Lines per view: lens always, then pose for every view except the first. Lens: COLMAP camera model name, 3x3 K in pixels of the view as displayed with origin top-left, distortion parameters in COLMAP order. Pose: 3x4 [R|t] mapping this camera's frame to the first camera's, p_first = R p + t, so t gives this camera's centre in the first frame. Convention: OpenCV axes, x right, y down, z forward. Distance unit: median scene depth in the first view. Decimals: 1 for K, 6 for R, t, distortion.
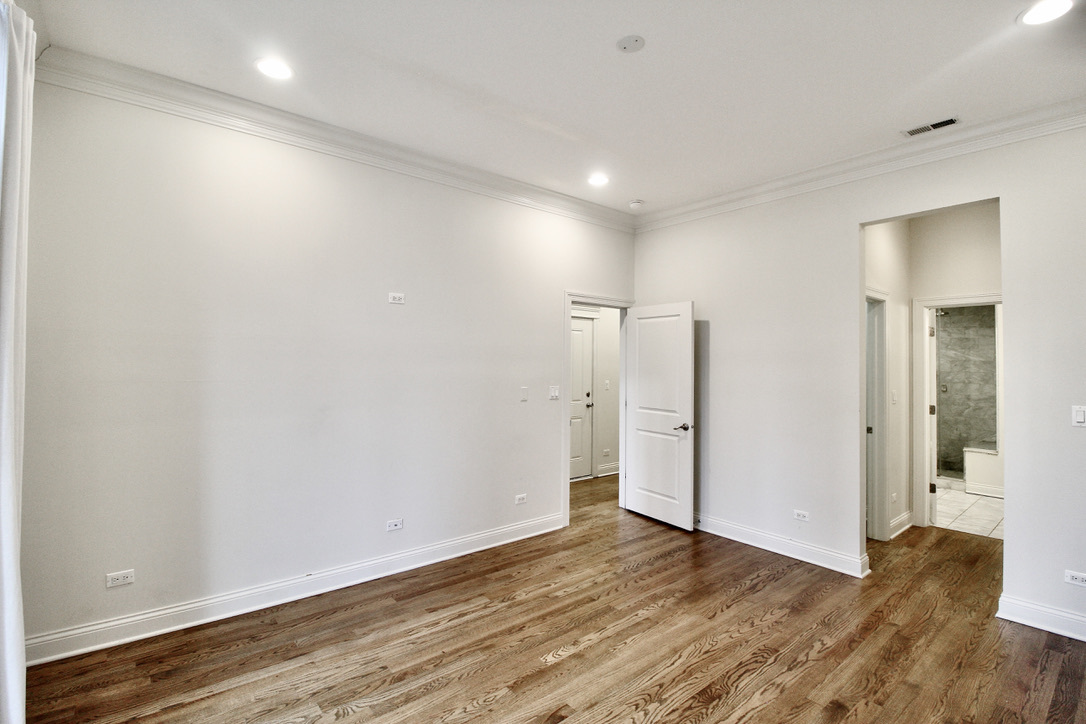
lens RADIAL K [[500.6, 0, 539.4], [0, 500.6, 351.8], [0, 0, 1]] dist [-0.000329, -0.013101]
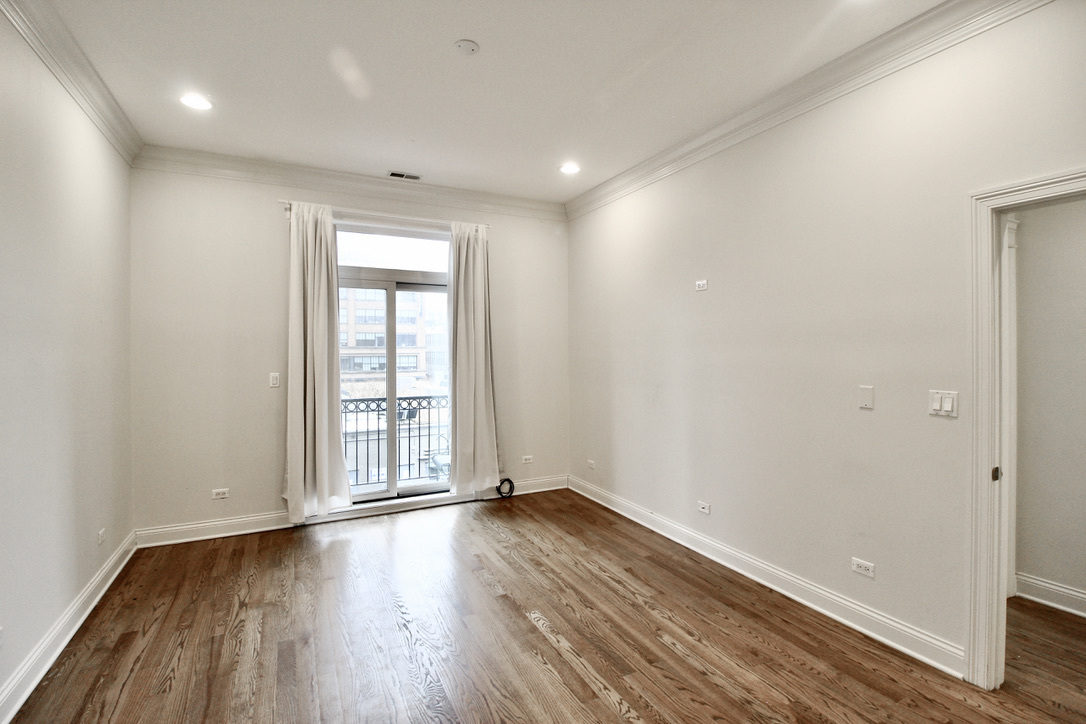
lens RADIAL K [[500.6, 0, 539.4], [0, 500.6, 351.8], [0, 0, 1]] dist [-0.000329, -0.013101]
pose [[-0.222882, -0.008875, -0.974805, 0.927101], [0.019614, 0.999715, -0.013586, 0.041640], [0.974648, -0.022148, -0.222644, 1.071757]]
